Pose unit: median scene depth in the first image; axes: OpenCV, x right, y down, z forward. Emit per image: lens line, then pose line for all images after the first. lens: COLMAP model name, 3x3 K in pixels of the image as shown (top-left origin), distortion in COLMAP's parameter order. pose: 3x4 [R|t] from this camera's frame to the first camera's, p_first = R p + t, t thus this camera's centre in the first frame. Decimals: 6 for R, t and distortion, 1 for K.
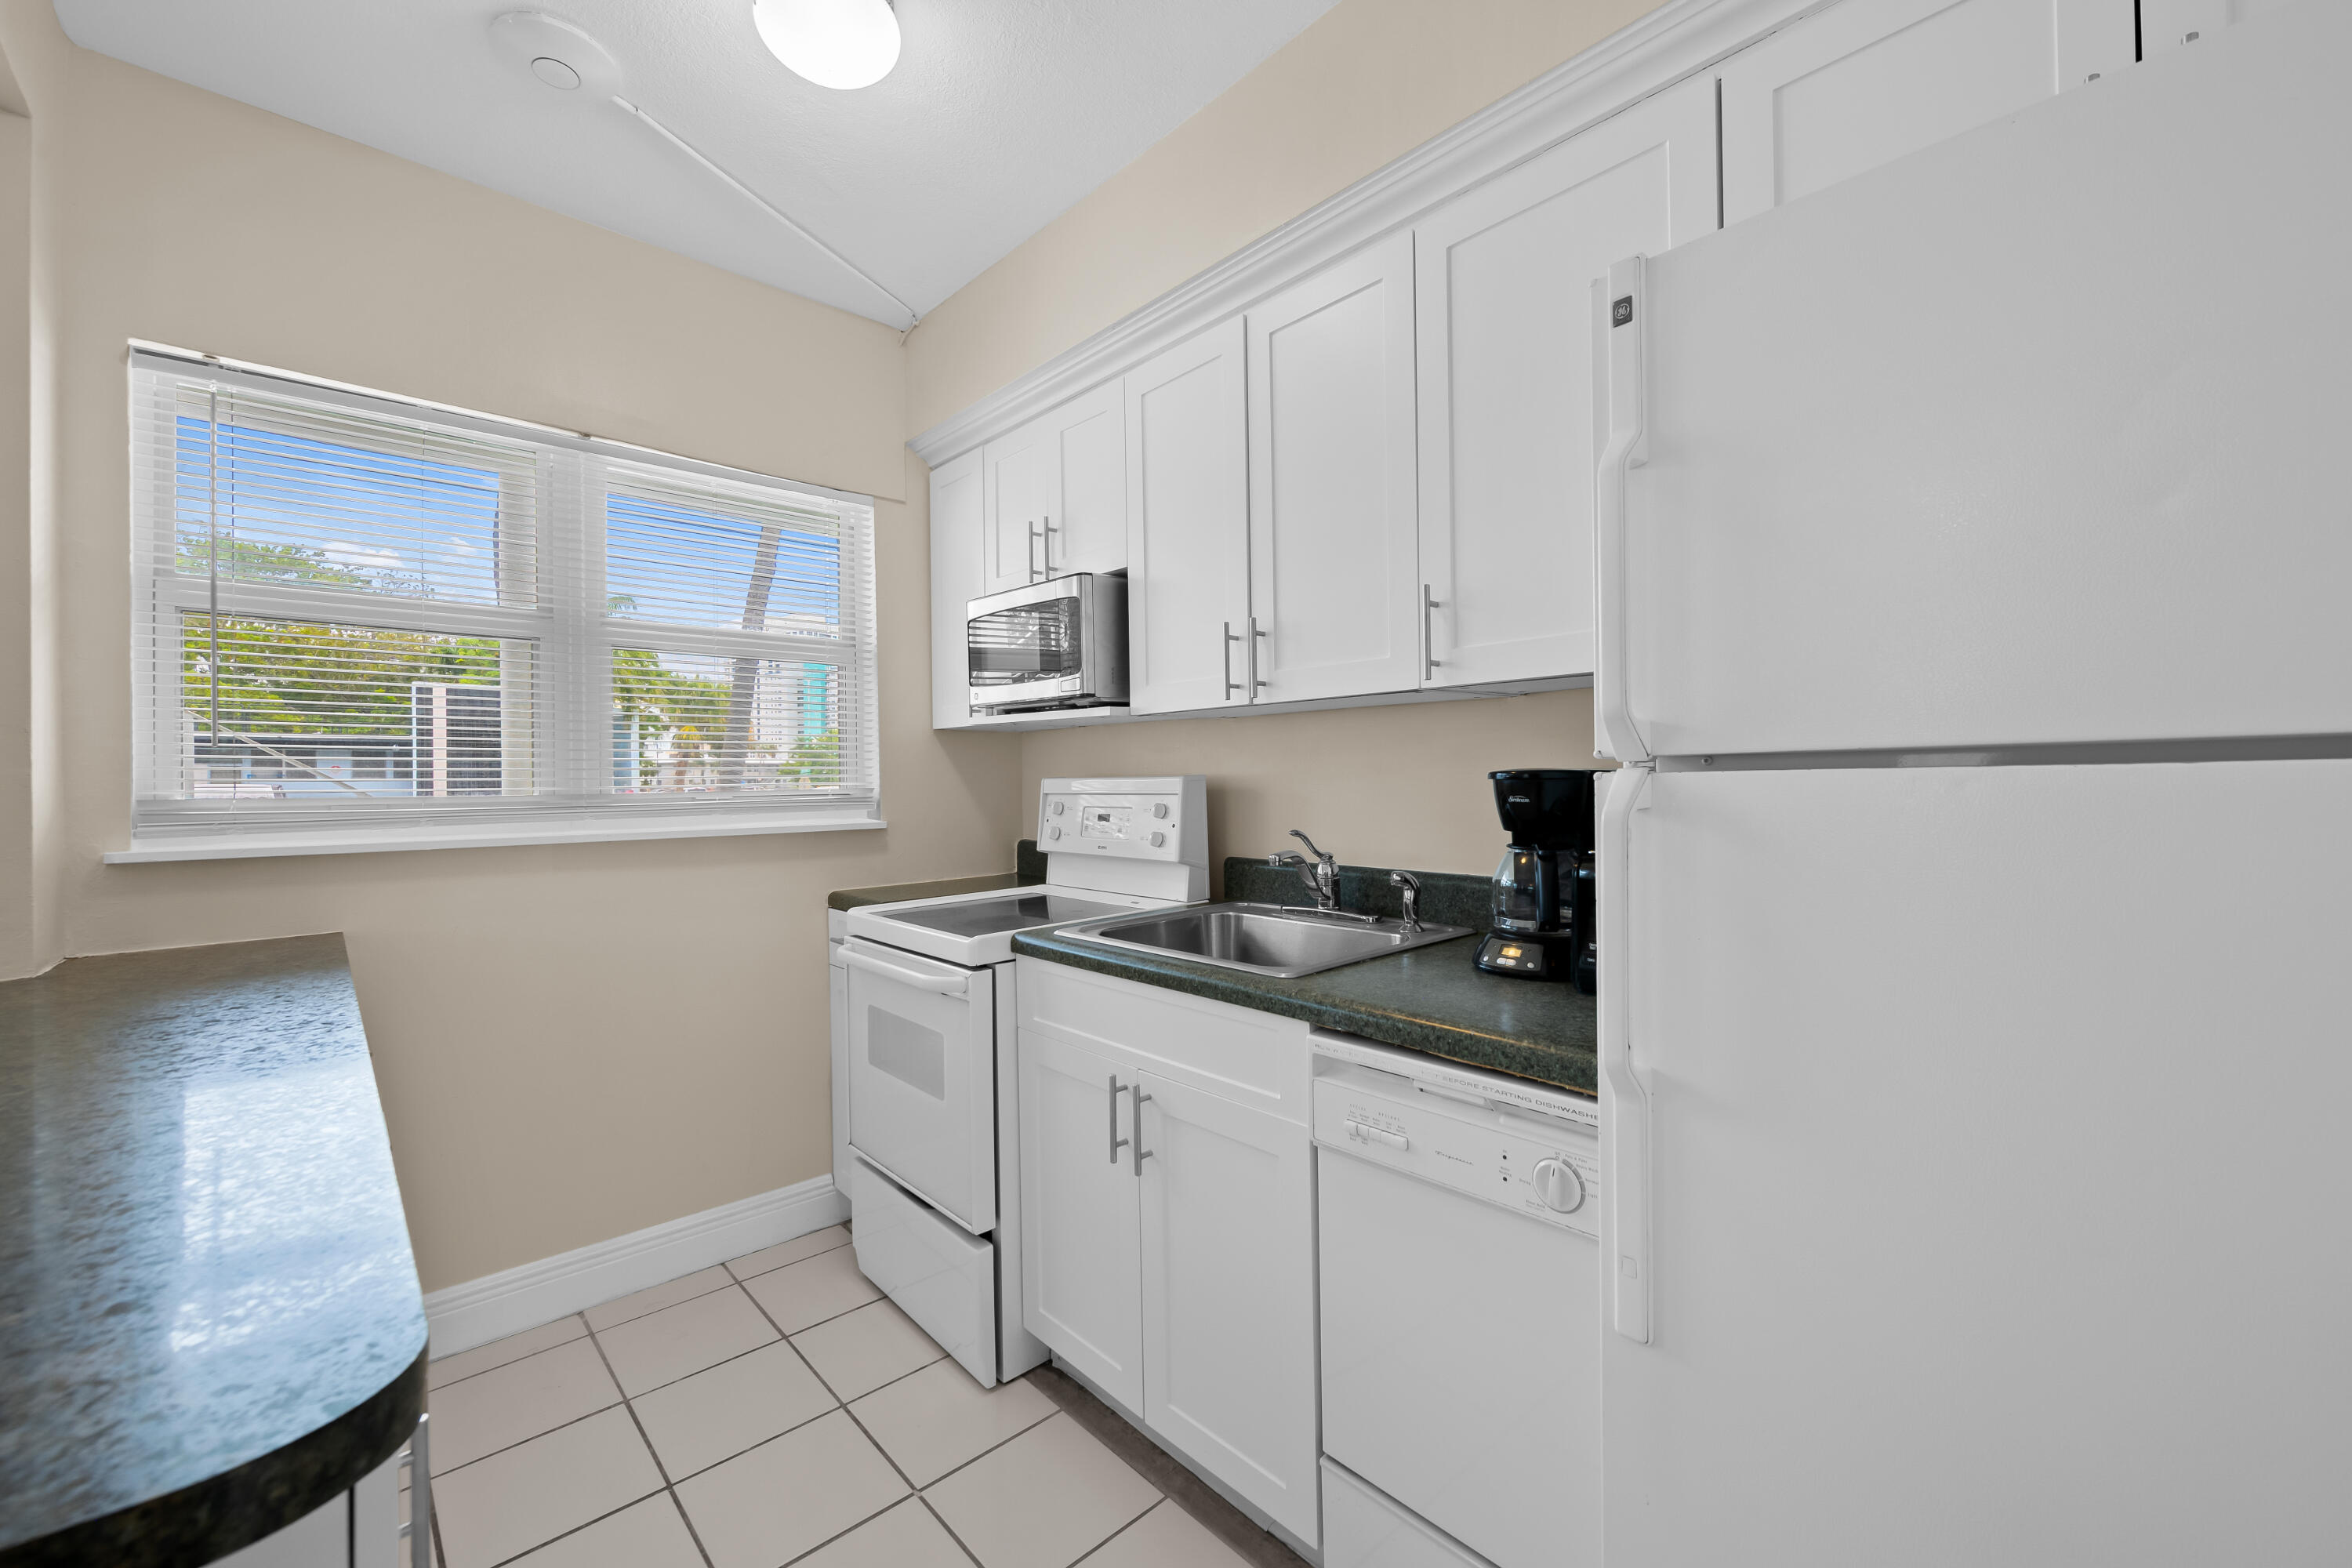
lens RADIAL K [[940.0, 0, 1178.9], [0, 940.0, 787.0], [0, 0, 1]] dist [-0.001367, -0.000504]
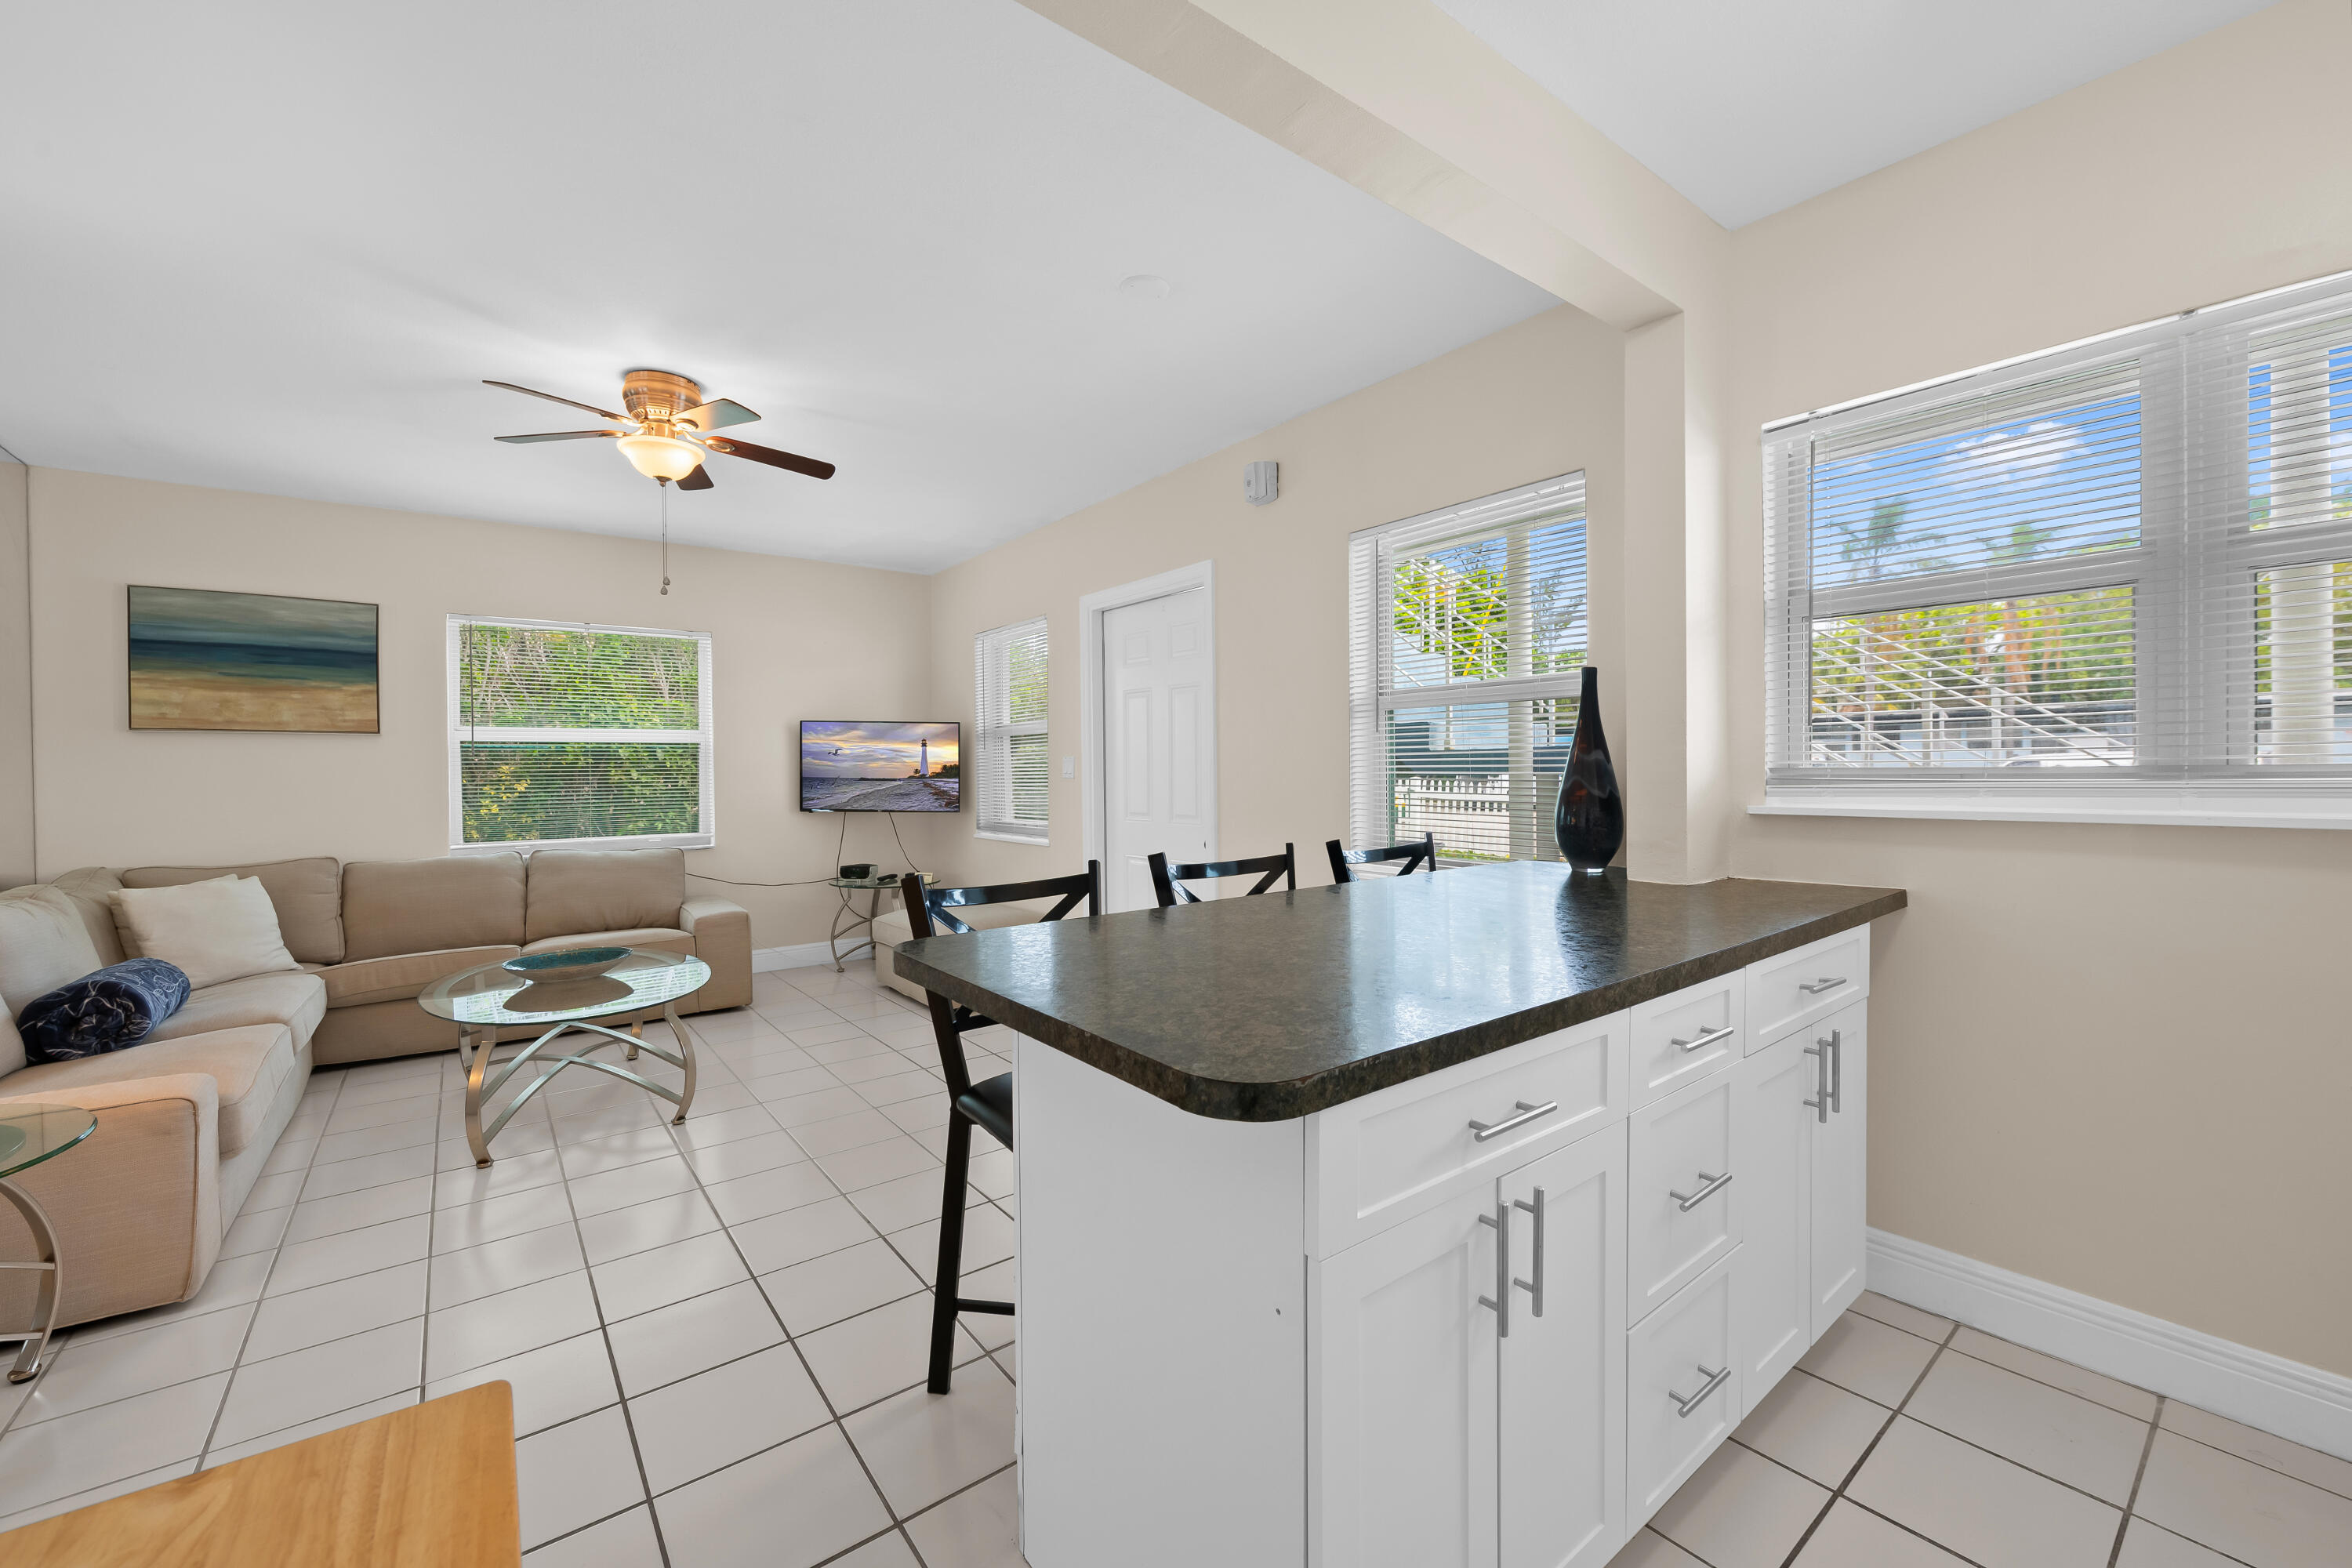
lens RADIAL K [[940.0, 0, 1184.6], [0, 940.0, 780.8], [0, 0, 1]] dist [-0.001367, -0.000504]
pose [[-0.085939, 0.023560, -0.996022, 0.282431], [0.006723, 0.999711, 0.023067, -0.003854], [0.996278, -0.004714, -0.086073, 0.262694]]
